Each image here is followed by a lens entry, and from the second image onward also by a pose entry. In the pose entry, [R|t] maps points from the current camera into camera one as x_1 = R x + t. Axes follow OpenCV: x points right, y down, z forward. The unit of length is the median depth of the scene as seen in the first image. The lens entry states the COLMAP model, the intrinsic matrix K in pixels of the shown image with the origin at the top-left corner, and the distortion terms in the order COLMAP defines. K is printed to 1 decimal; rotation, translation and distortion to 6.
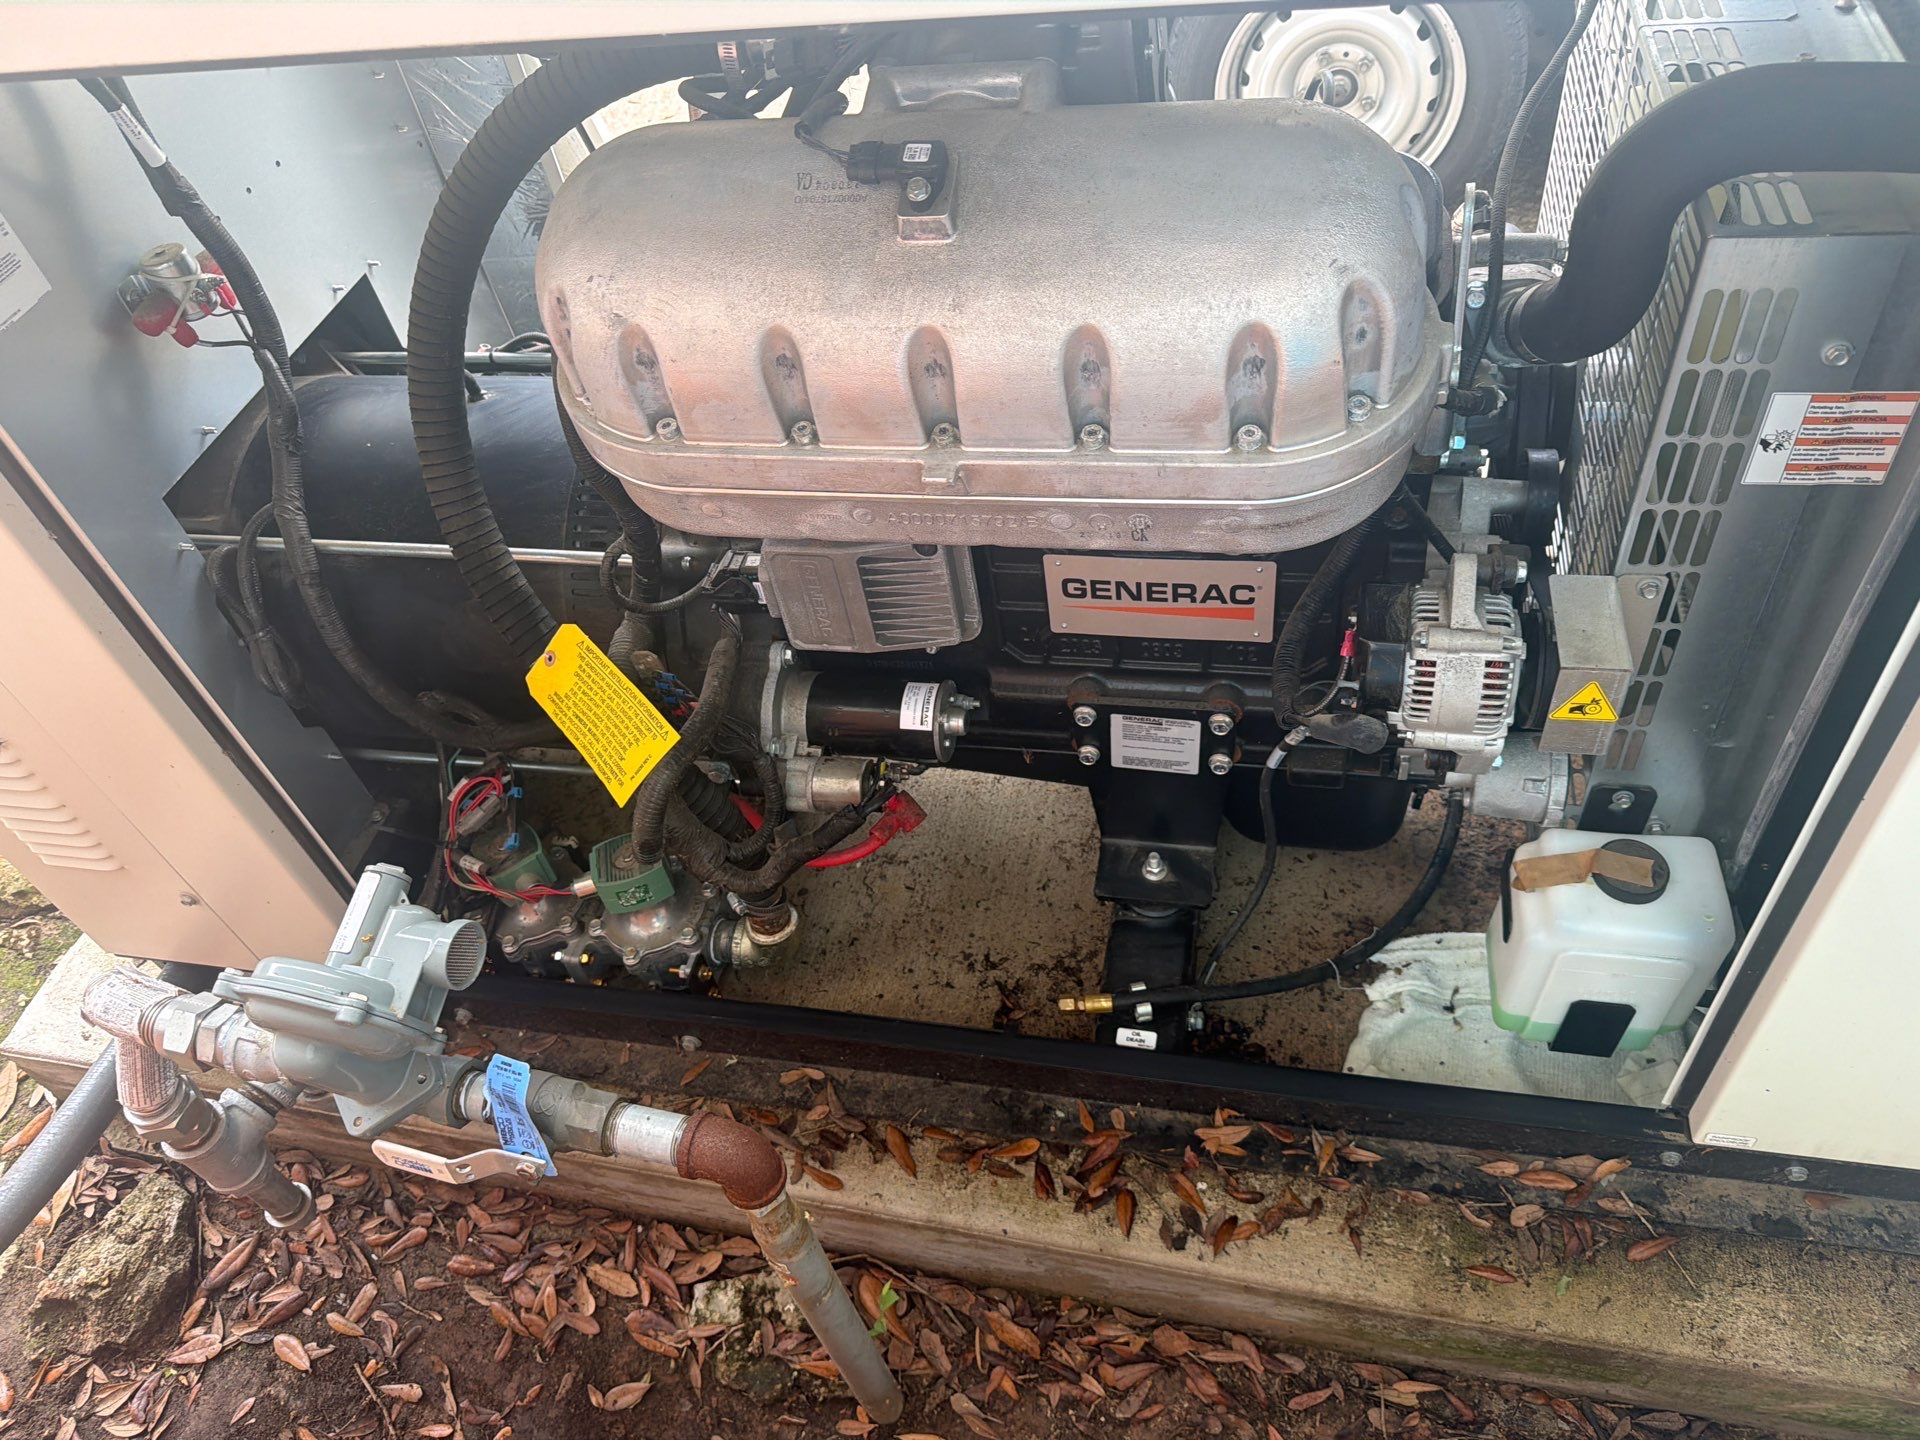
lens RADIAL K [[1290.5, 0, 956.8], [0, 1290.5, 717.7], [0, 0, 1]] dist [-0.006665, -0.001713]
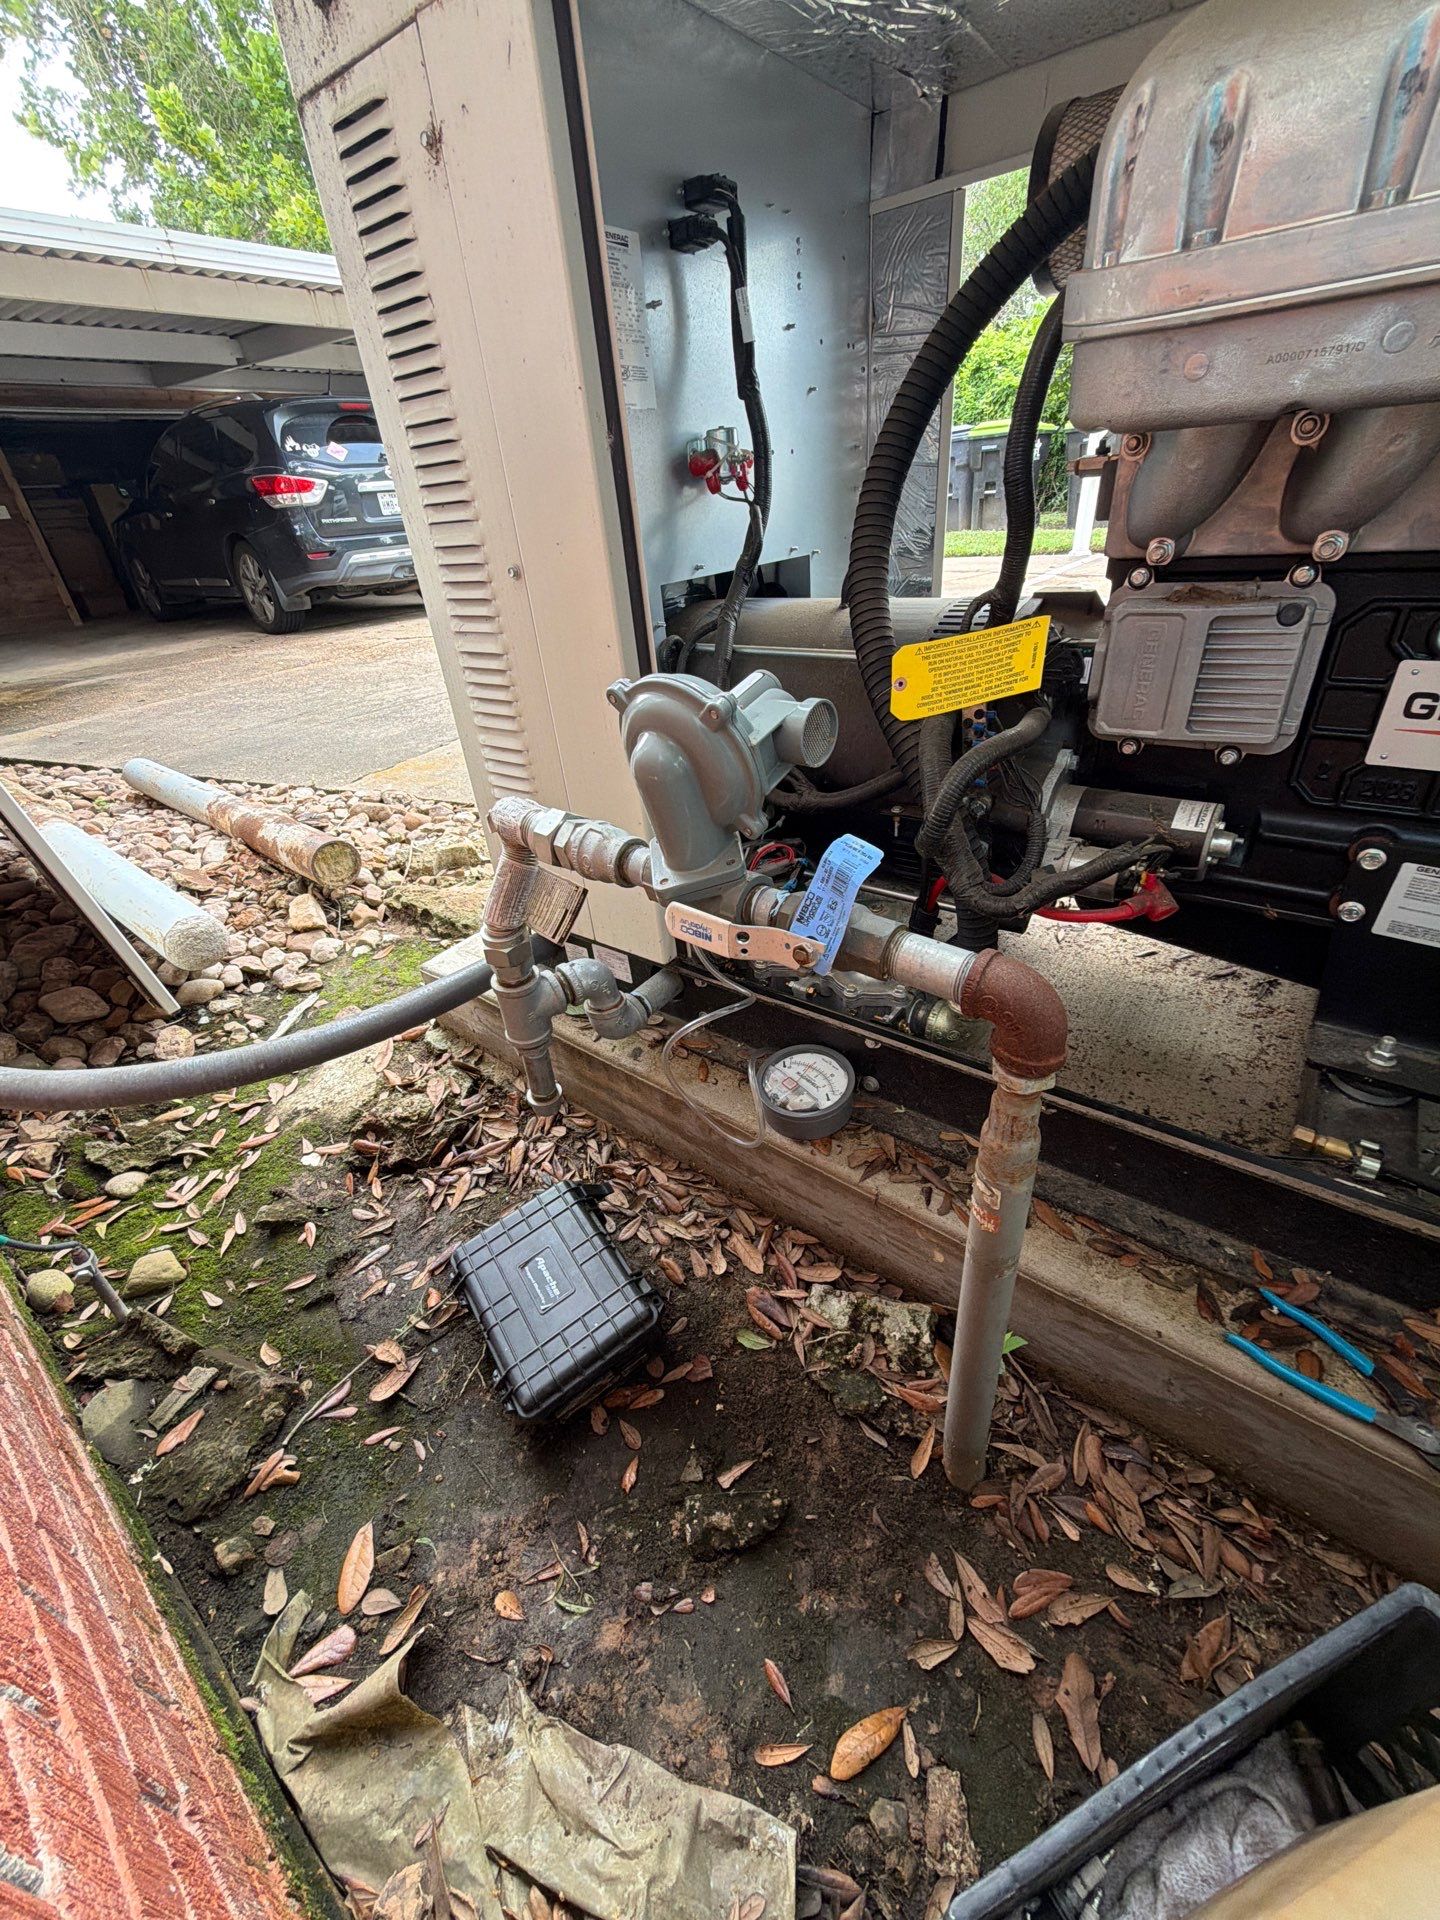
lens RADIAL K [[754.3, 0, 720.0], [0, 754.3, 960.8], [0, 0, 1]] dist [0.001213, -0.000603]
pose [[0.899865, 0.266175, -0.345534, -0.126775], [-0.332490, 0.931351, -0.148447, 0.309402], [0.282300, 0.248469, 0.926590, 0.300205]]
